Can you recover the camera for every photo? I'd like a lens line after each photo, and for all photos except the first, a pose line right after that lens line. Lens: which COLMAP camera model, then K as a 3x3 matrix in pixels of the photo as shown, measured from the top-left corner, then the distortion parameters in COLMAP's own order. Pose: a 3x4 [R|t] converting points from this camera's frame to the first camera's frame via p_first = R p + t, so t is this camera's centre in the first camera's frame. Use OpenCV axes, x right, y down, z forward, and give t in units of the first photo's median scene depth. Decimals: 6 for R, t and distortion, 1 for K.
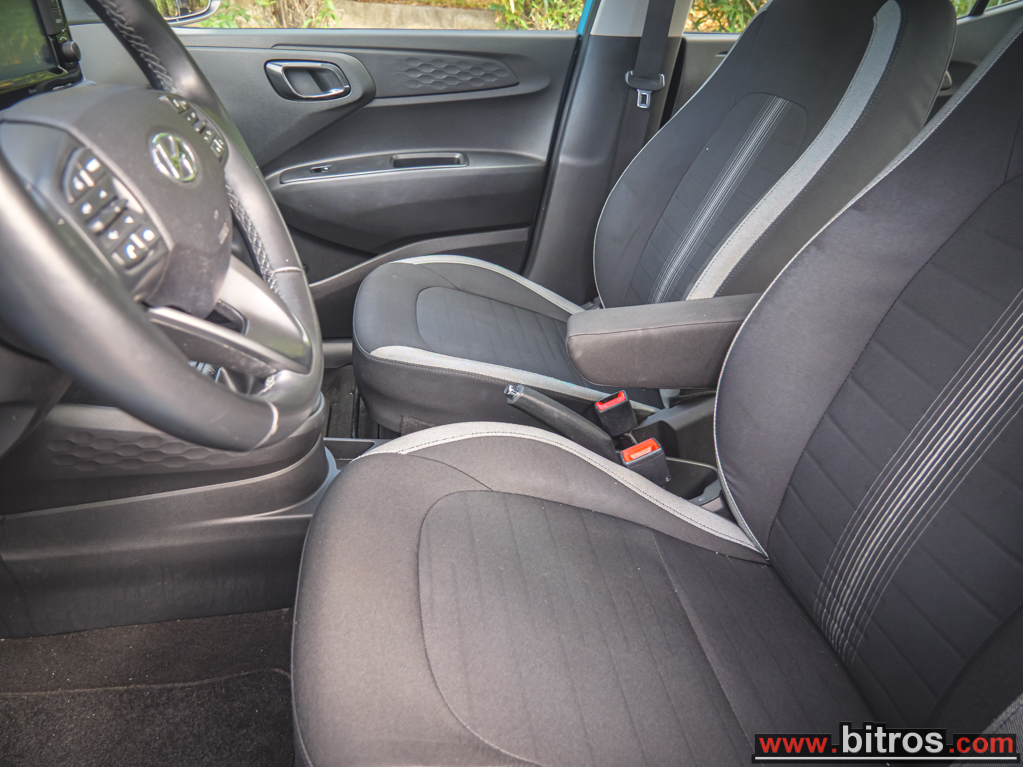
lens RADIAL K [[740.6, 0, 509.5], [0, 740.6, 378.1], [0, 0, 1]] dist [-0.045678, 0.021587]
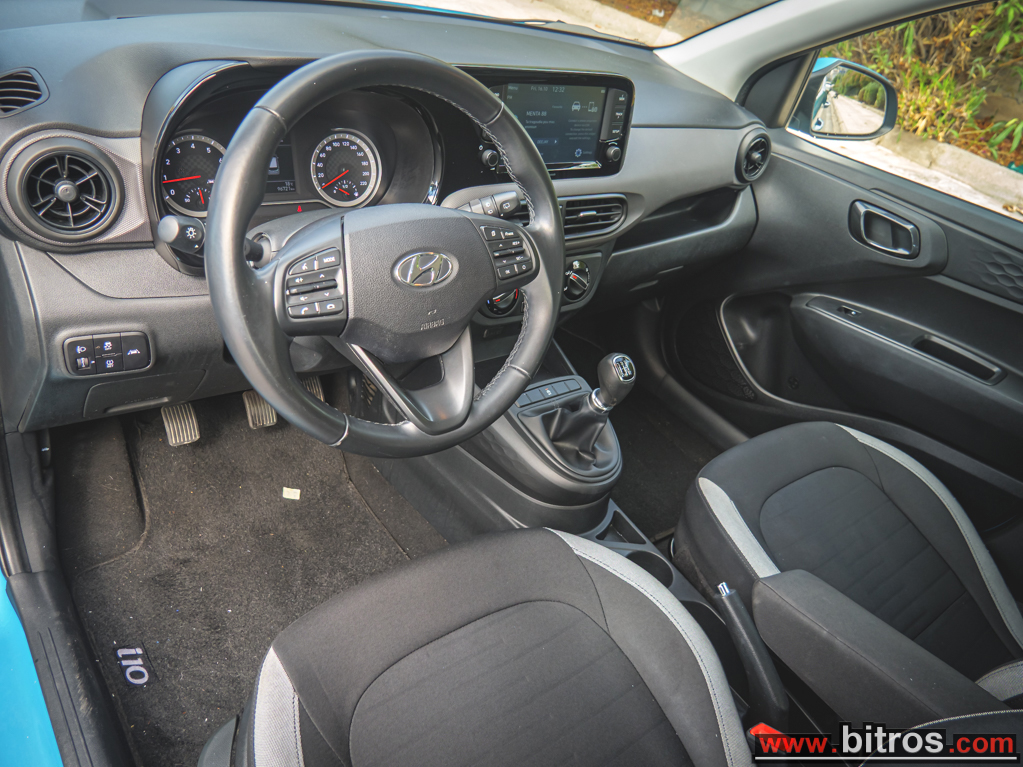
lens RADIAL K [[740.6, 0, 511.9], [0, 740.6, 390.8], [0, 0, 1]] dist [-0.045678, 0.021587]
pose [[0.492720, 0.520219, -0.697567, 0.282874], [-0.542981, 0.810223, 0.220704, -0.178520], [0.679999, 0.270021, 0.681682, 0.044746]]
